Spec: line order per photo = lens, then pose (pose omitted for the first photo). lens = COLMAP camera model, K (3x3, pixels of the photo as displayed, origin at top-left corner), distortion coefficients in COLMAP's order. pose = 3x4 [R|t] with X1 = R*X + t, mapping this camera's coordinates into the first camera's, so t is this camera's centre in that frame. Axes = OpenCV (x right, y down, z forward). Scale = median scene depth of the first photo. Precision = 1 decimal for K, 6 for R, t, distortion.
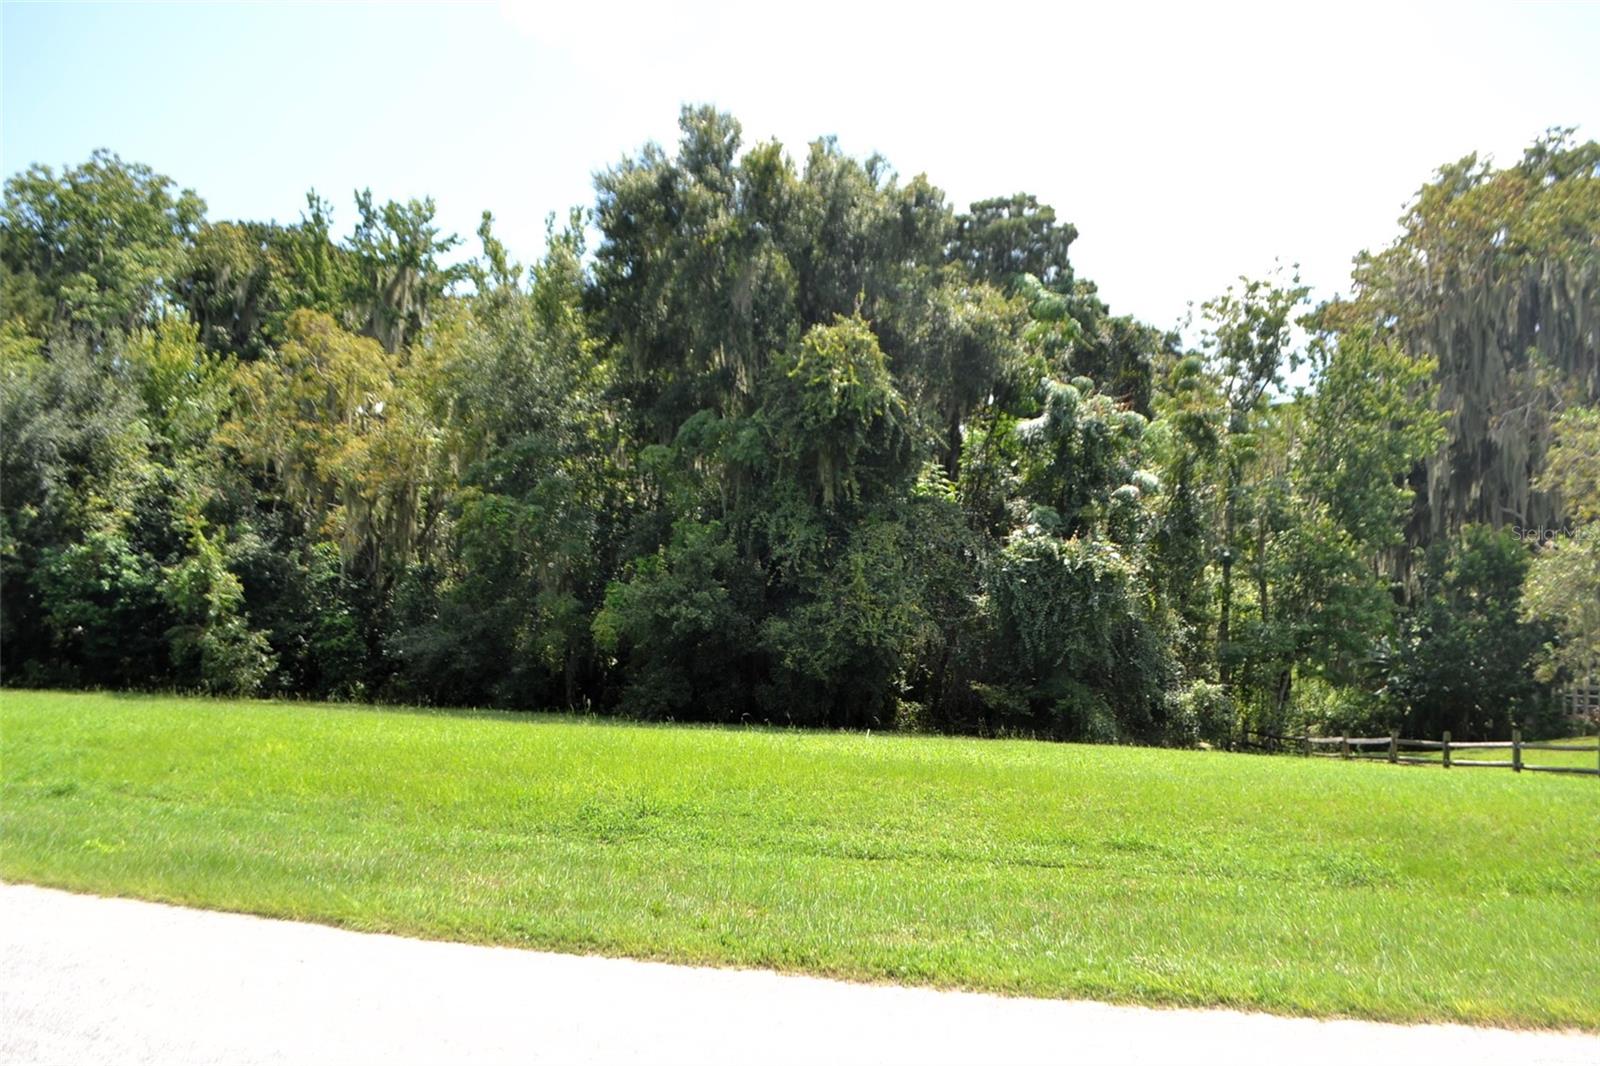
lens RADIAL K [[1423.2, 0, 800.0], [0, 1423.2, 533.0], [0, 0, 1]] dist [-0.070045, 0.012591]
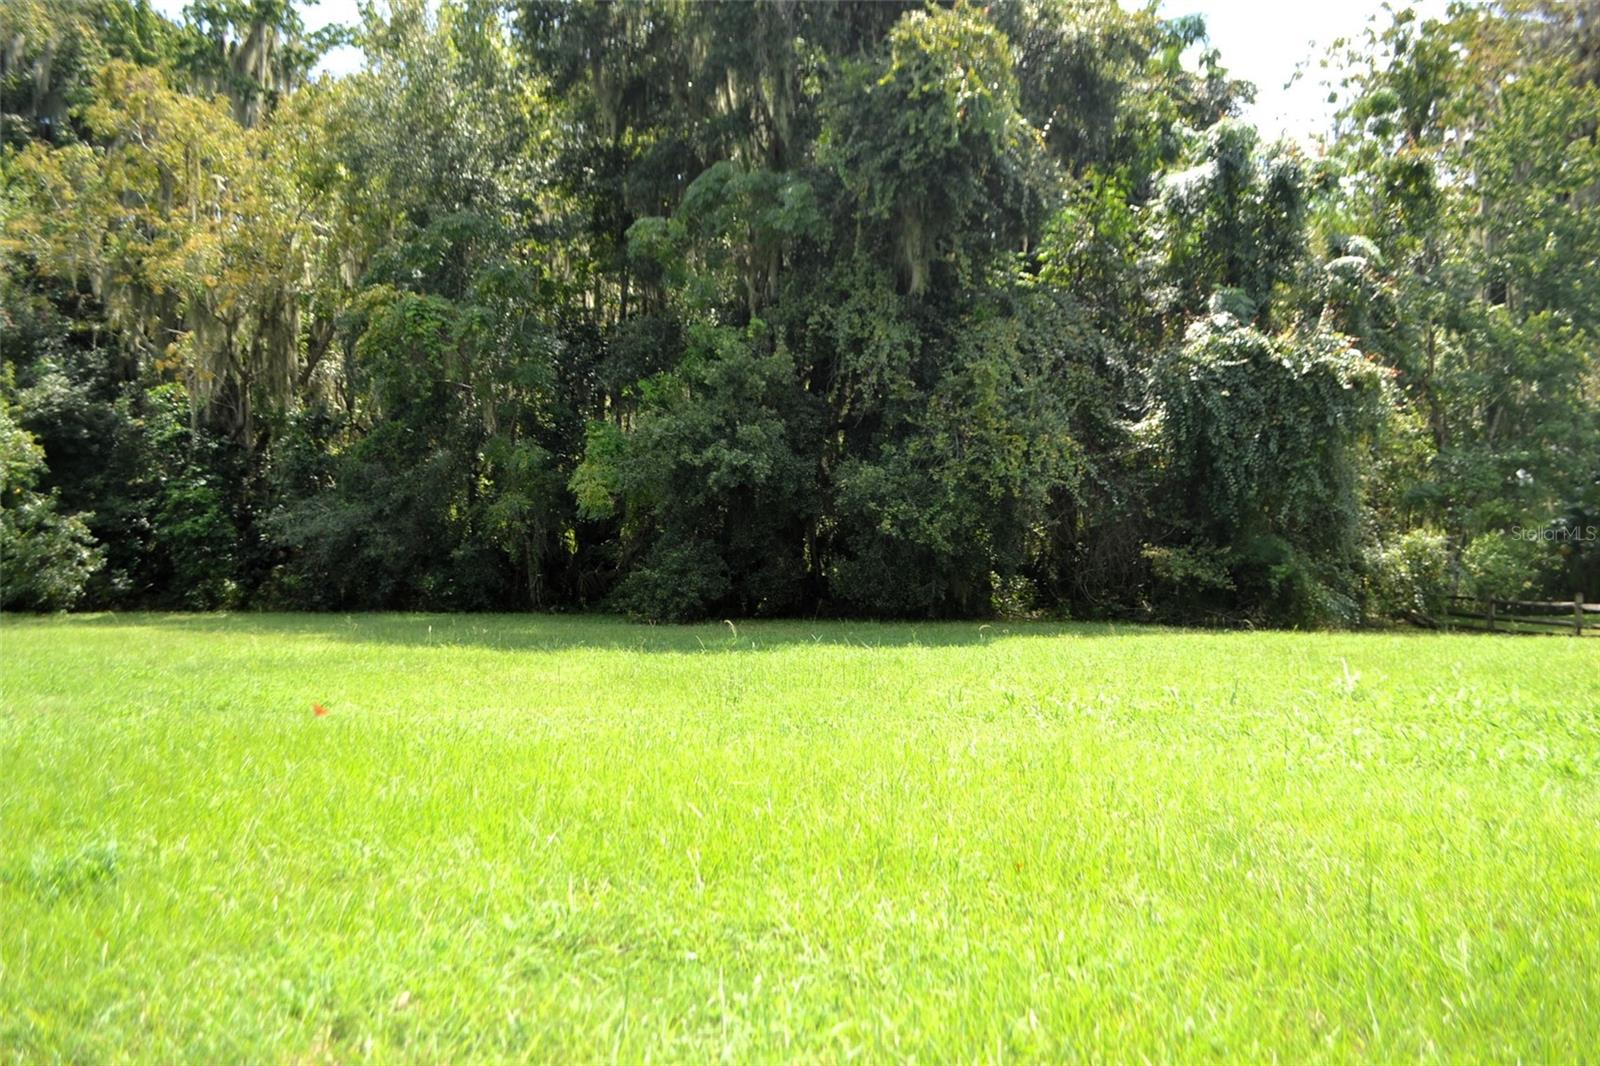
lens RADIAL K [[1423.2, 0, 800.0], [0, 1423.2, 533.0], [0, 0, 1]] dist [-0.070045, 0.012591]
pose [[0.996196, -0.039280, 0.077782, -0.085141], [0.031724, 0.994866, 0.096101, 0.024506], [-0.081157, -0.093268, 0.992328, 0.293847]]
